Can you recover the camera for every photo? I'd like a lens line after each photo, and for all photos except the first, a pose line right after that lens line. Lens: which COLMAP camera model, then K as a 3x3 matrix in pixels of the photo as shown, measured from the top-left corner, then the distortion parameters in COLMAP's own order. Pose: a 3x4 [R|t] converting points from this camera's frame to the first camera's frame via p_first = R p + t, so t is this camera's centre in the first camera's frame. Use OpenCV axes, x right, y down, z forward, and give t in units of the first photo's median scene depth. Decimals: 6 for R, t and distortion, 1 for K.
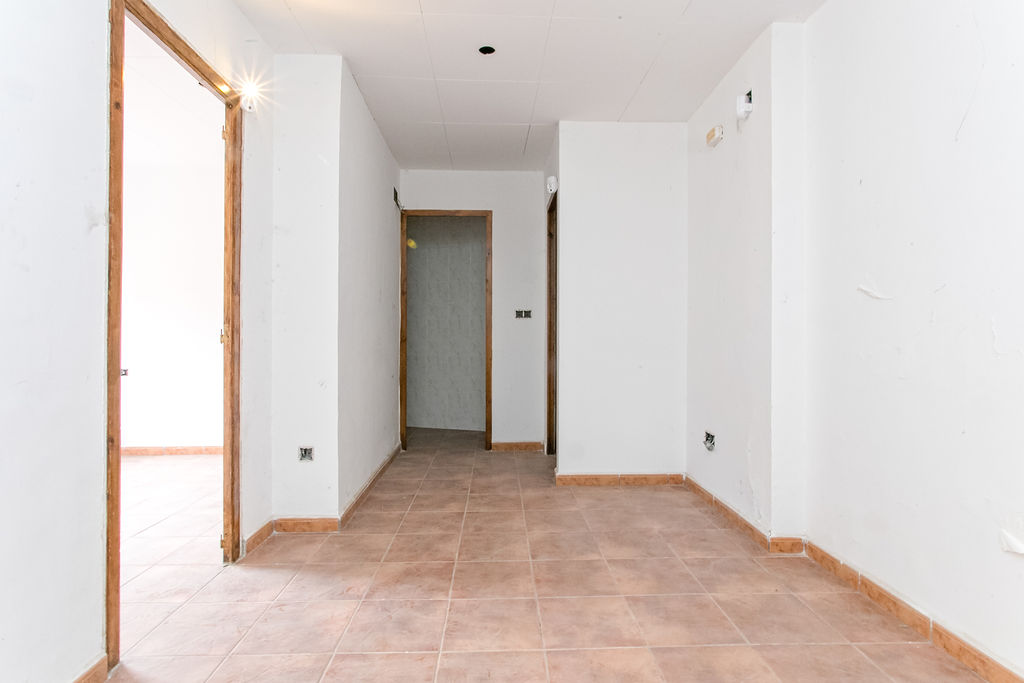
lens RADIAL K [[531.0, 0, 522.5], [0, 531.0, 327.9], [0, 0, 1]] dist [-0.017344, 0.006134]
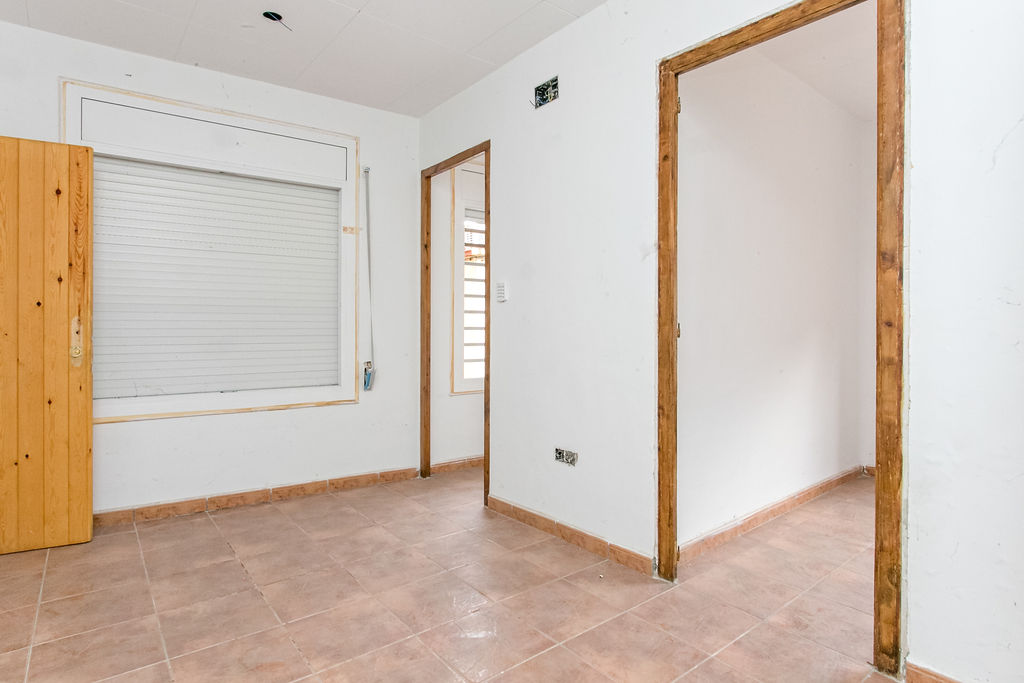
lens RADIAL K [[531.0, 0, 505.8], [0, 531.0, 330.6], [0, 0, 1]] dist [-0.017344, 0.006134]
pose [[-0.809460, -0.000249, -0.587175, 0.258026], [0.001320, 0.999997, -0.002244, 0.011632], [0.587174, -0.002592, -0.809457, 1.400158]]
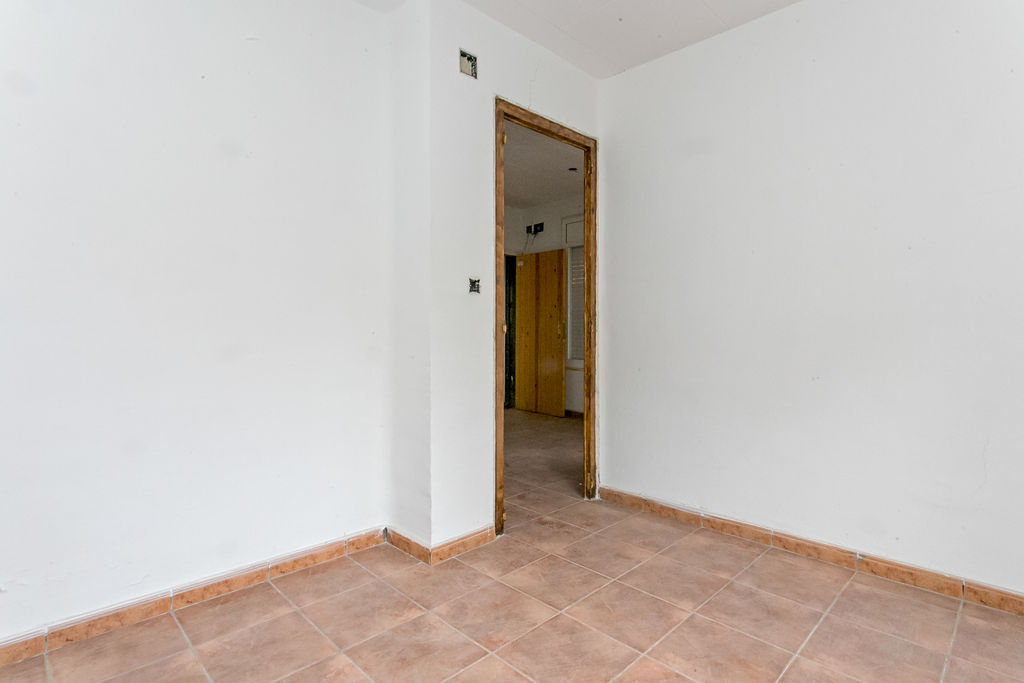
lens RADIAL K [[531.0, 0, 520.4], [0, 531.0, 336.5], [0, 0, 1]] dist [-0.017344, 0.006134]
pose [[-0.668457, -0.012869, 0.743640, -1.568749], [-0.006885, 0.999915, 0.011116, 0.024279], [-0.743719, 0.002311, -0.668488, 1.889074]]
